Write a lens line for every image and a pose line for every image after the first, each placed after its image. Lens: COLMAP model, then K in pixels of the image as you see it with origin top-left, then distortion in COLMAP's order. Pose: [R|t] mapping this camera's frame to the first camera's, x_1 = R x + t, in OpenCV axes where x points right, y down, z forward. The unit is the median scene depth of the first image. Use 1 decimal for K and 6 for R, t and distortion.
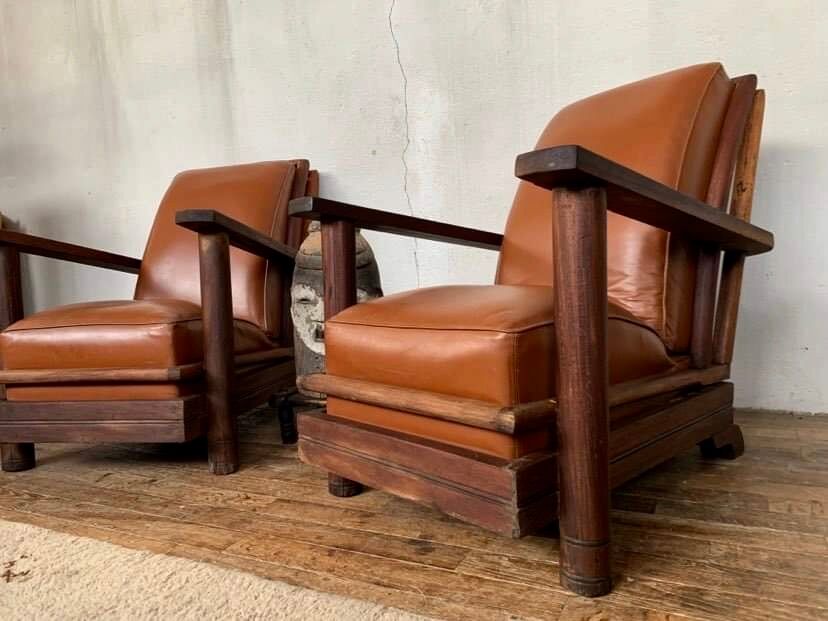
lens RADIAL K [[638.1, 0, 420.6], [0, 638.1, 317.0], [0, 0, 1]] dist [0.003560, 0.001313]
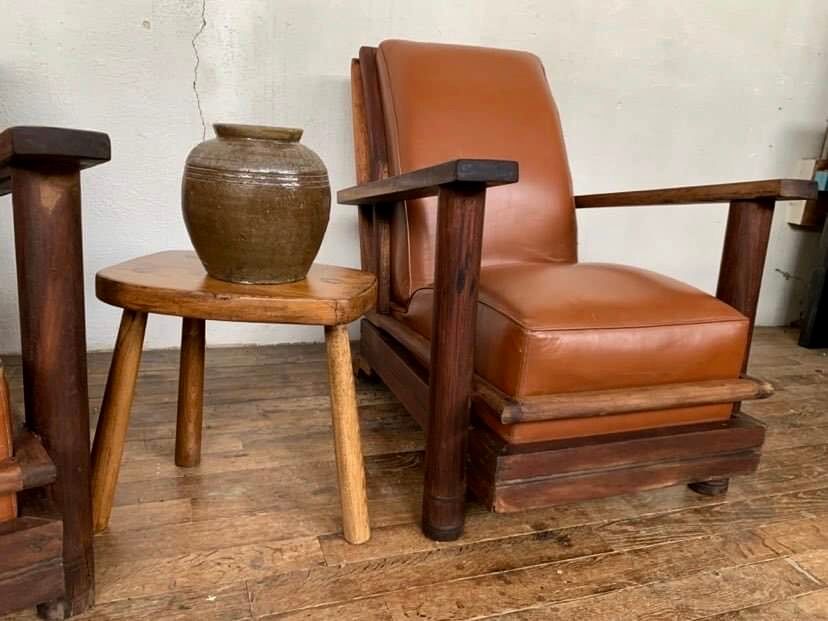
lens RADIAL K [[638.1, 0, 411.7], [0, 638.1, 306.1], [0, 0, 1]] dist [0.003560, 0.001313]
pose [[0.680652, -0.077549, 0.728491, -0.688661], [-0.046263, 0.987847, 0.148382, -0.112079], [-0.731145, -0.134699, 0.668792, 0.439147]]
